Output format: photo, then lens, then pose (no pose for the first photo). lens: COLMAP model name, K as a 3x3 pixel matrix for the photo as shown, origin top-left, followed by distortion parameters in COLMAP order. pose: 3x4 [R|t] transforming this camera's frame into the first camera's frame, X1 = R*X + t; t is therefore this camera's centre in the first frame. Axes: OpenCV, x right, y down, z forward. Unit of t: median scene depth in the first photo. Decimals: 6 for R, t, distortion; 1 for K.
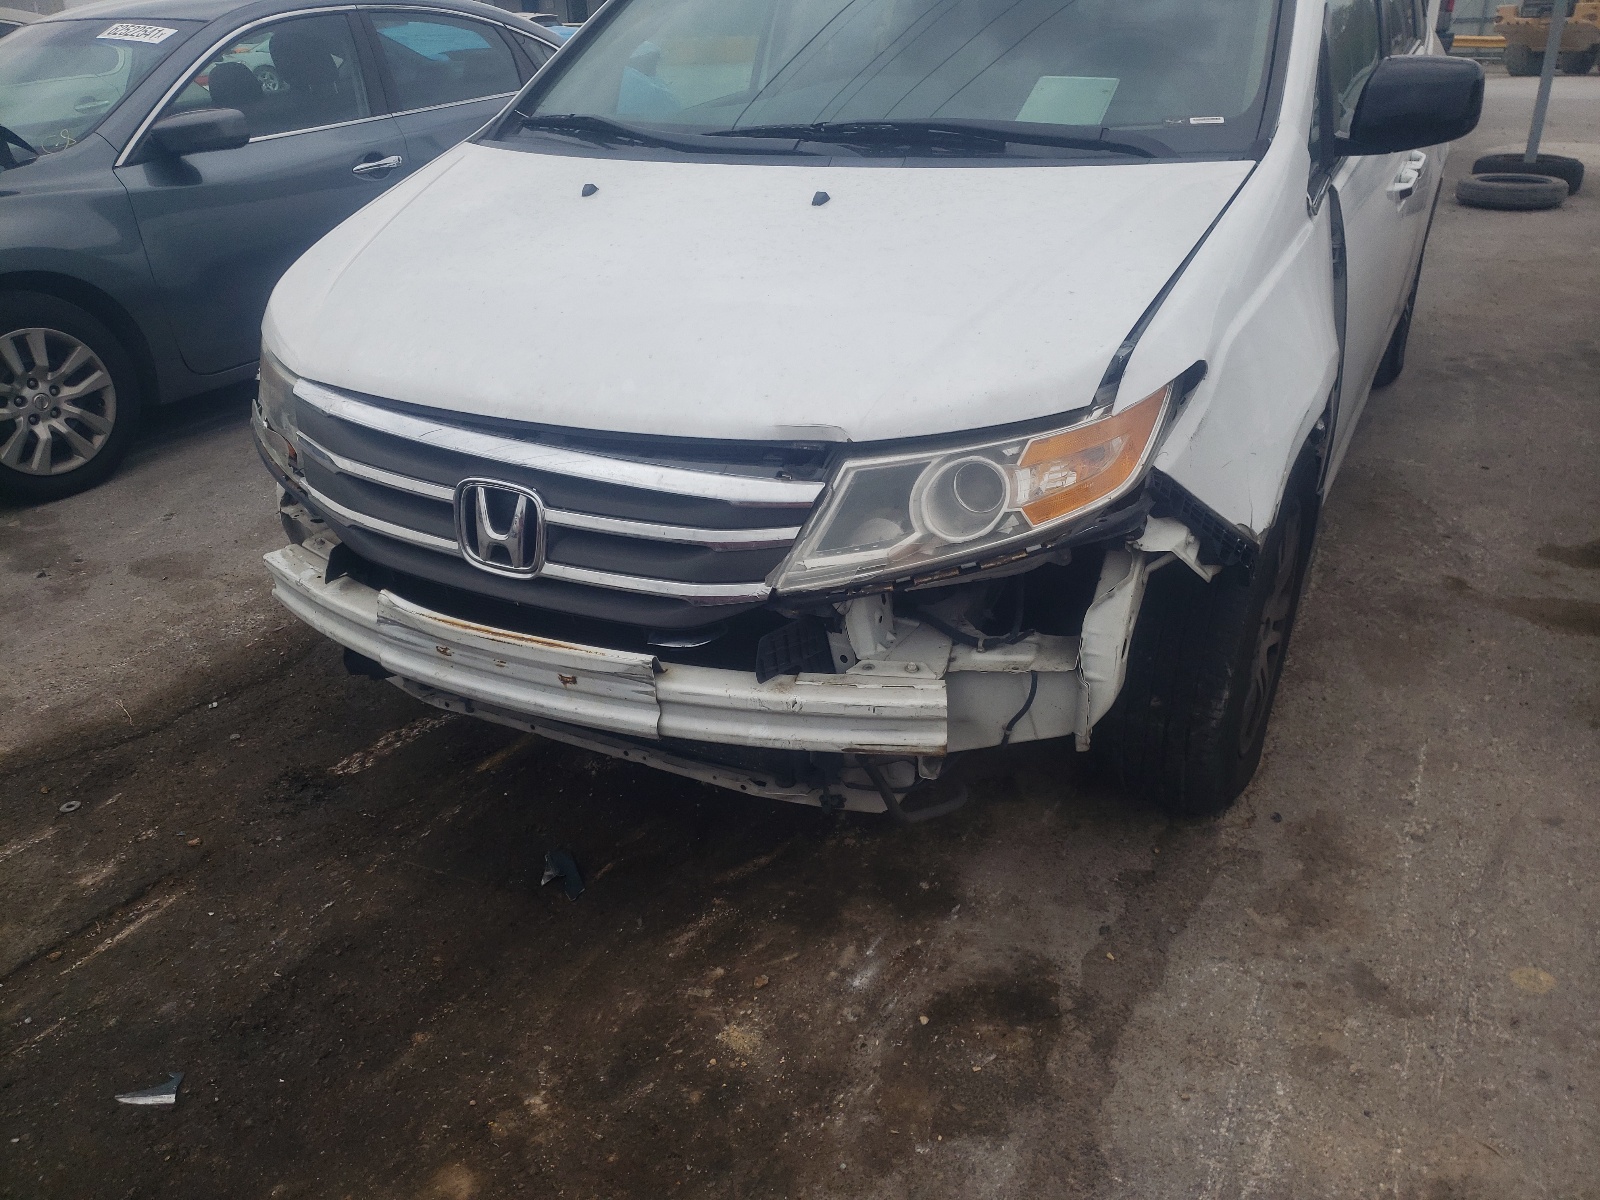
lens RADIAL K [[1168.6, 0, 801.4], [0, 1168.6, 582.7], [0, 0, 1]] dist [0.022354, 0.001619]
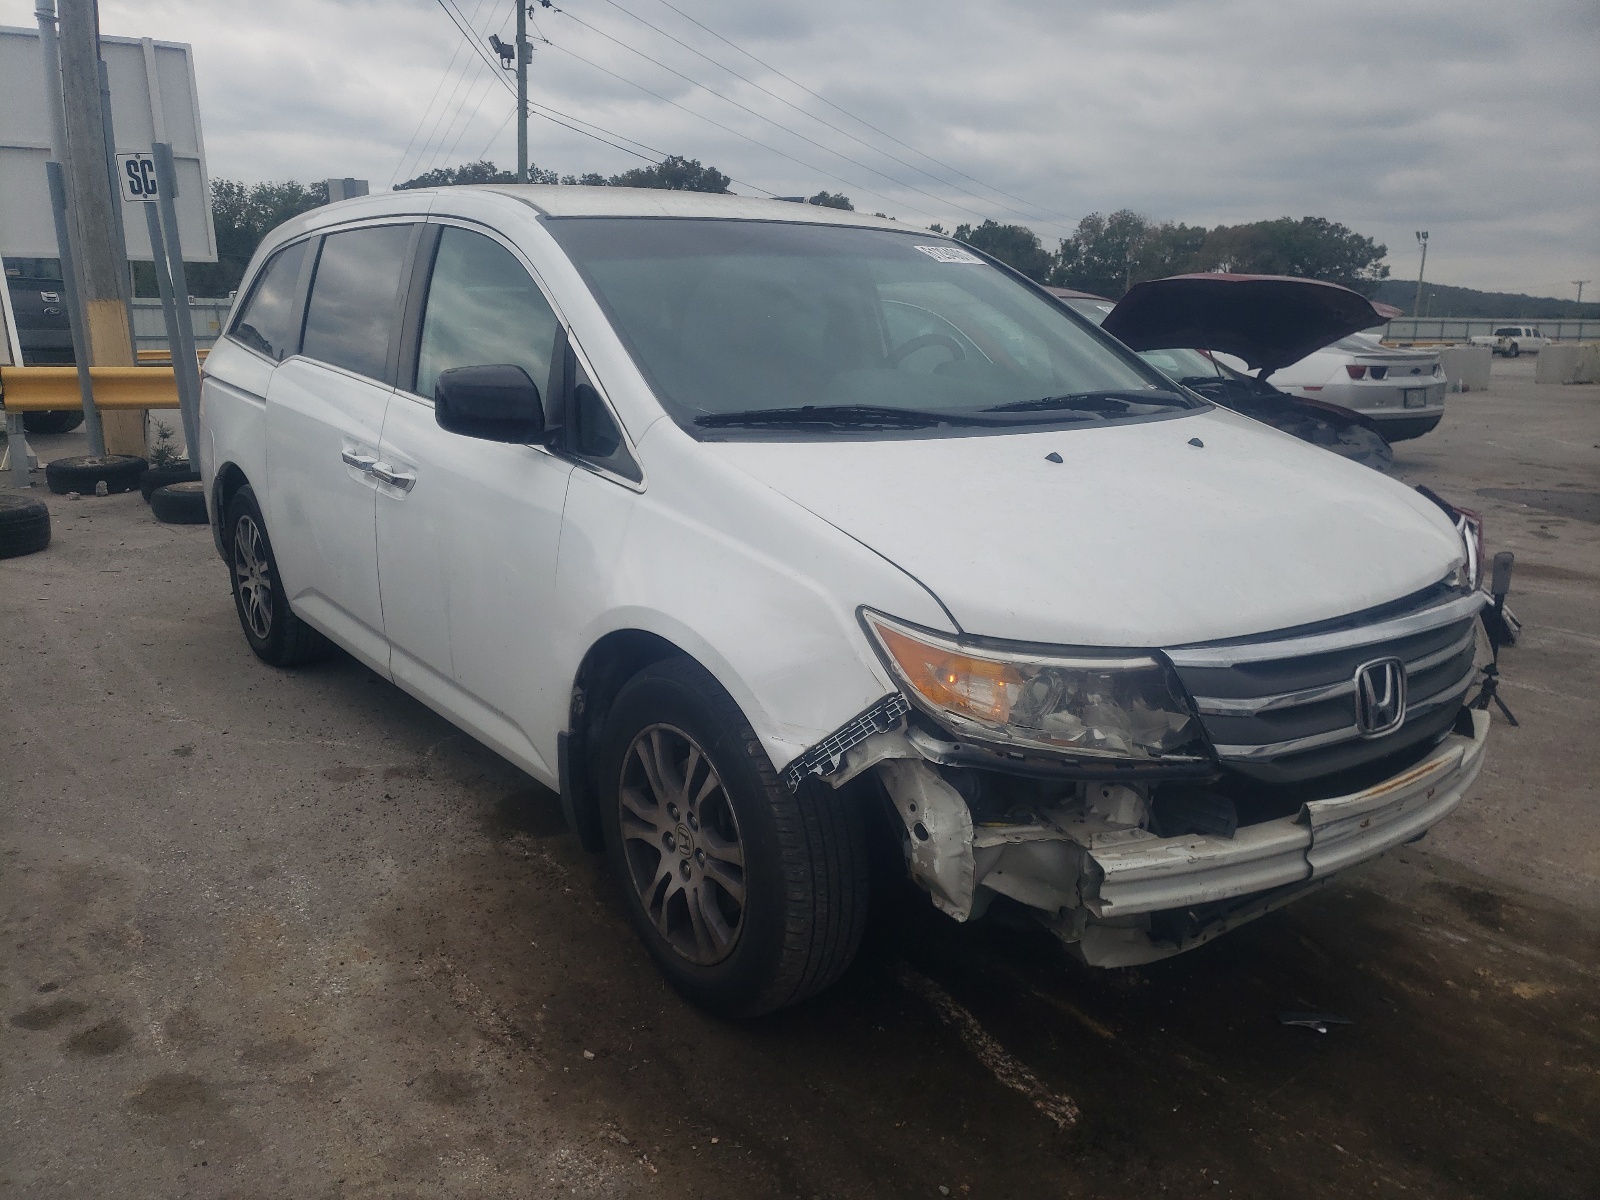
lens RADIAL K [[1231.6, 0, 686.5], [0, 1231.6, 635.6], [0, 0, 1]] dist [0.033546, 0.001486]
pose [[0.473510, -0.201072, 0.857530, -1.590411], [0.376063, 0.926544, 0.009600, -0.365456], [-0.796470, 0.317939, 0.514344, 0.822239]]
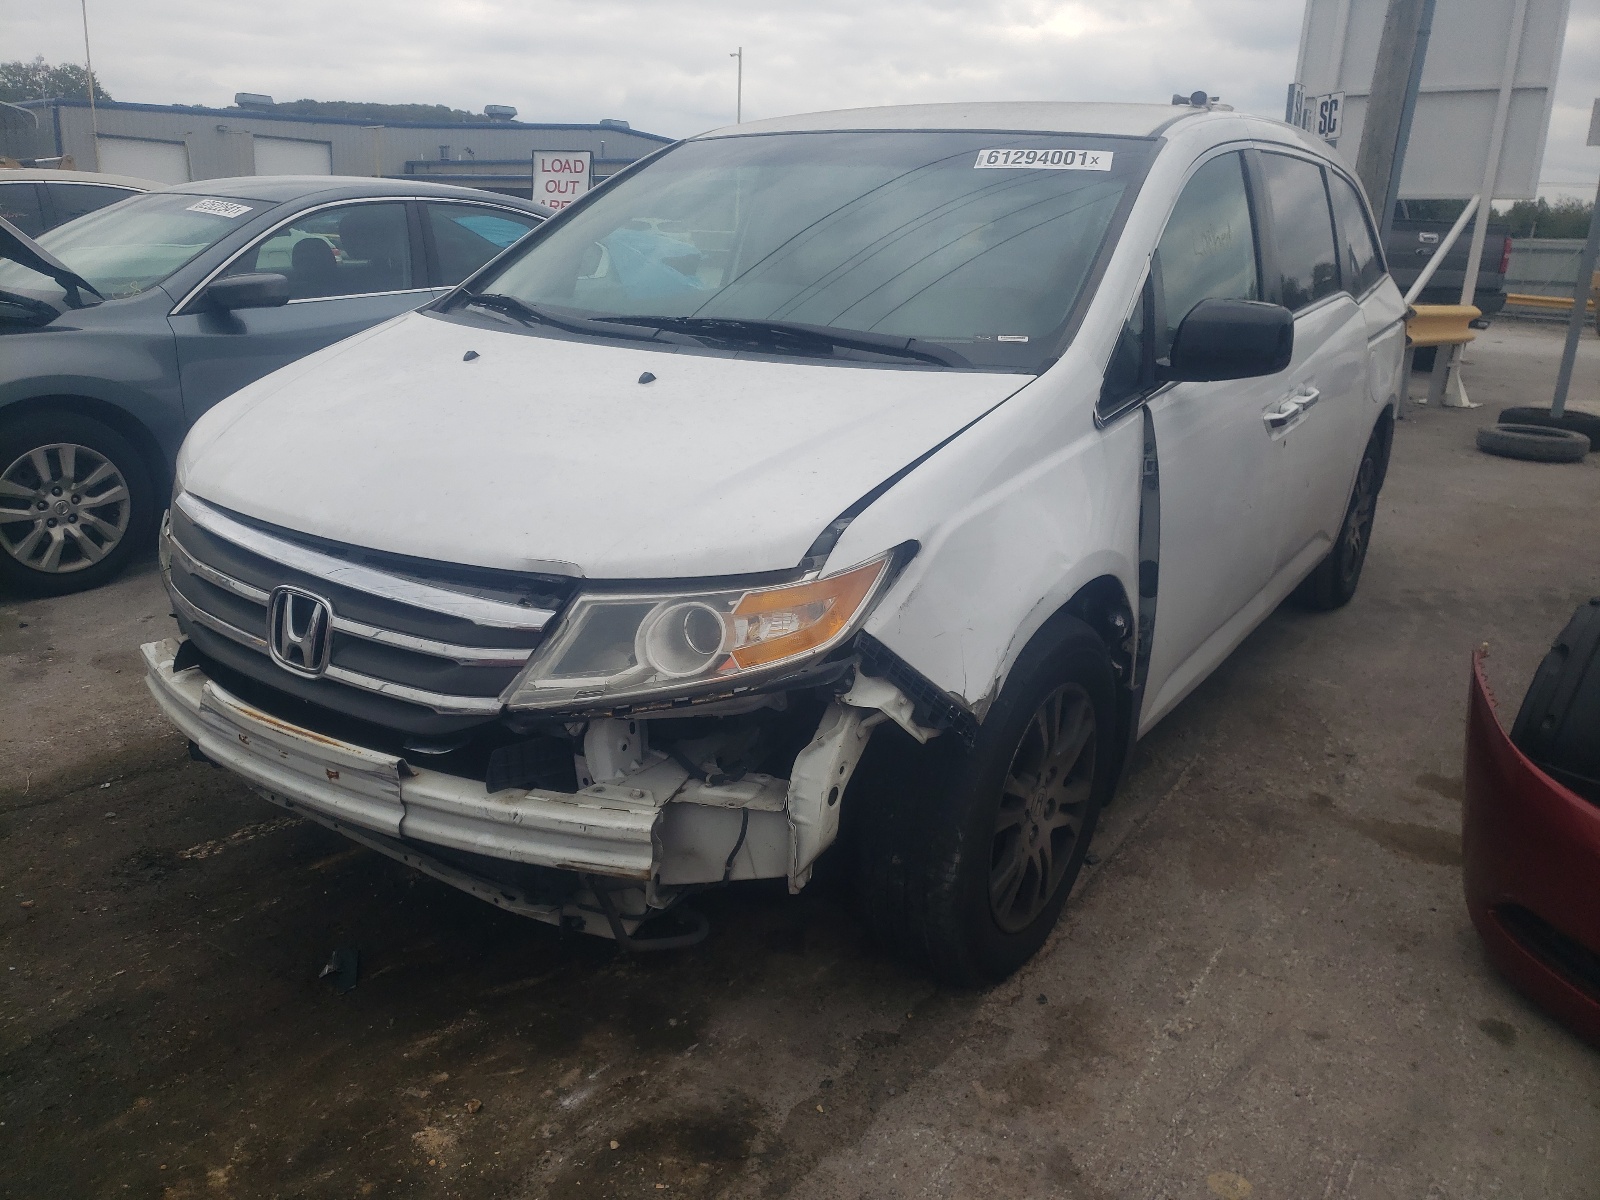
lens RADIAL K [[1168.6, 0, 801.4], [0, 1168.6, 582.7], [0, 0, 1]] dist [0.022354, 0.001619]
pose [[0.992141, 0.091805, -0.085017, 0.288789], [-0.104083, 0.982646, -0.153536, 0.028213], [0.069447, 0.161178, 0.984479, -0.074730]]
